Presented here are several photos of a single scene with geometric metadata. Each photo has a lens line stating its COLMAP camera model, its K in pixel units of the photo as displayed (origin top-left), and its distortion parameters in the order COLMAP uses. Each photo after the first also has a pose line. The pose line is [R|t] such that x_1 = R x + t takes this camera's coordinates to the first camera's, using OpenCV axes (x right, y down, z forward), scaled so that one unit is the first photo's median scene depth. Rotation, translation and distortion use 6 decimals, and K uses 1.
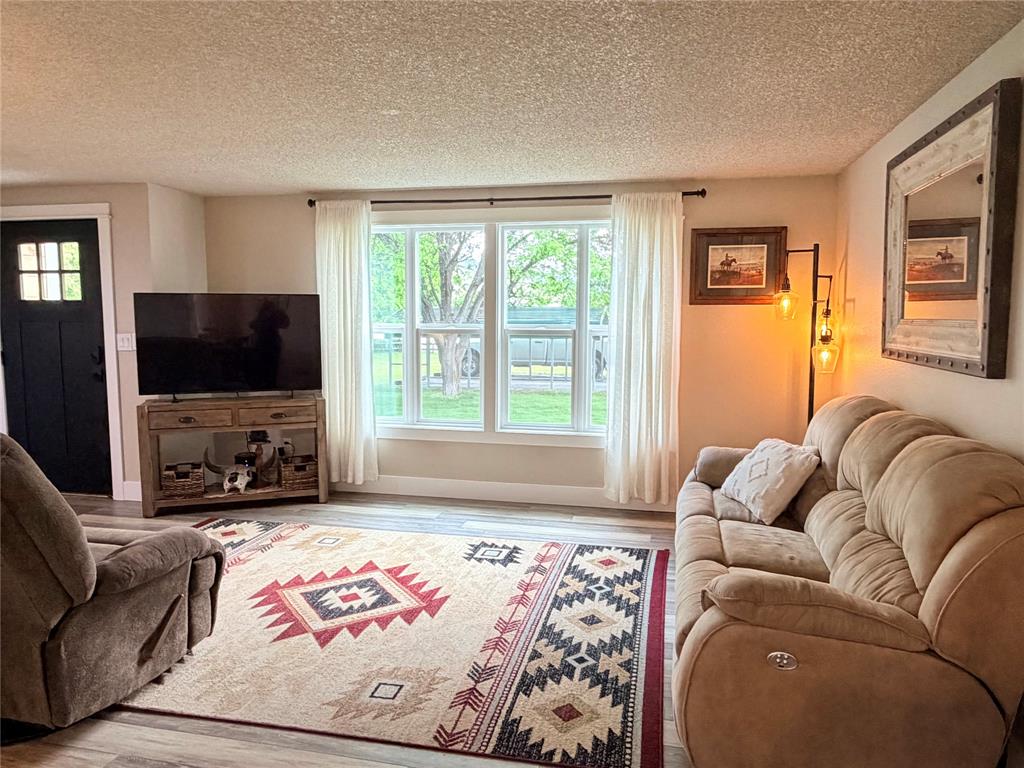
lens RADIAL K [[711.8, 0, 512.0], [0, 711.8, 384.0], [0, 0, 1]] dist [-0.000877, -0.000724]
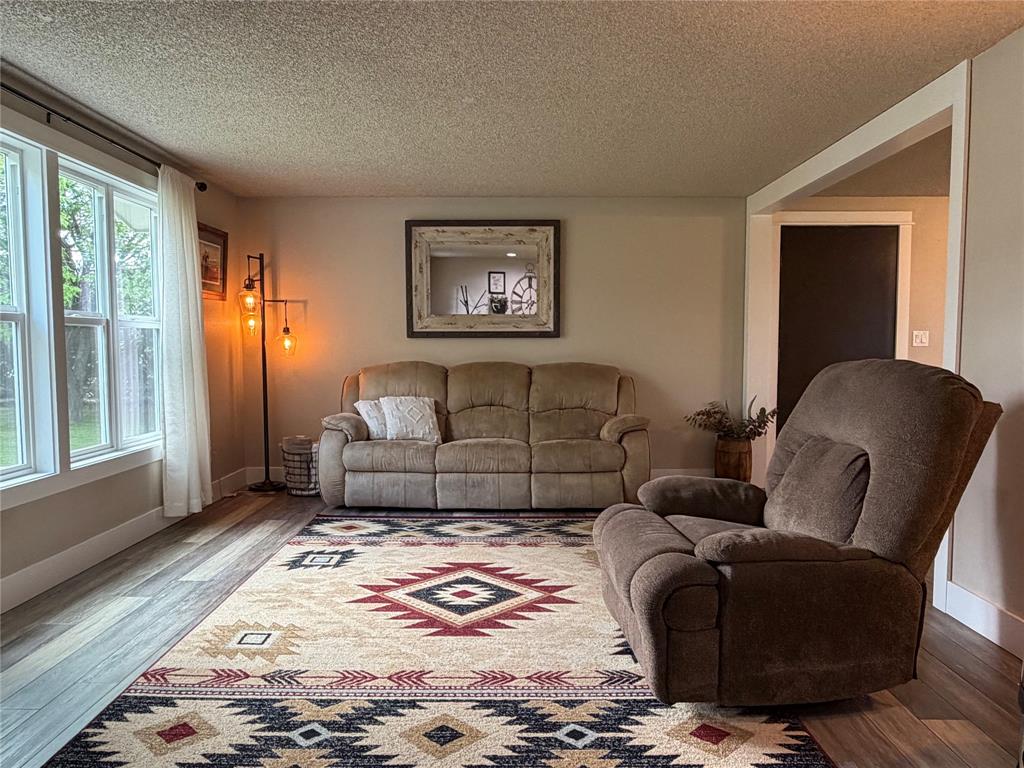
lens RADIAL K [[711.8, 0, 512.0], [0, 711.8, 384.0], [0, 0, 1]] dist [-0.000877, -0.000724]
pose [[-0.210671, -0.058329, 0.975815, -1.036173], [0.097728, 0.991961, 0.080393, -0.035239], [-0.972660, 0.112301, -0.203277, 1.009414]]
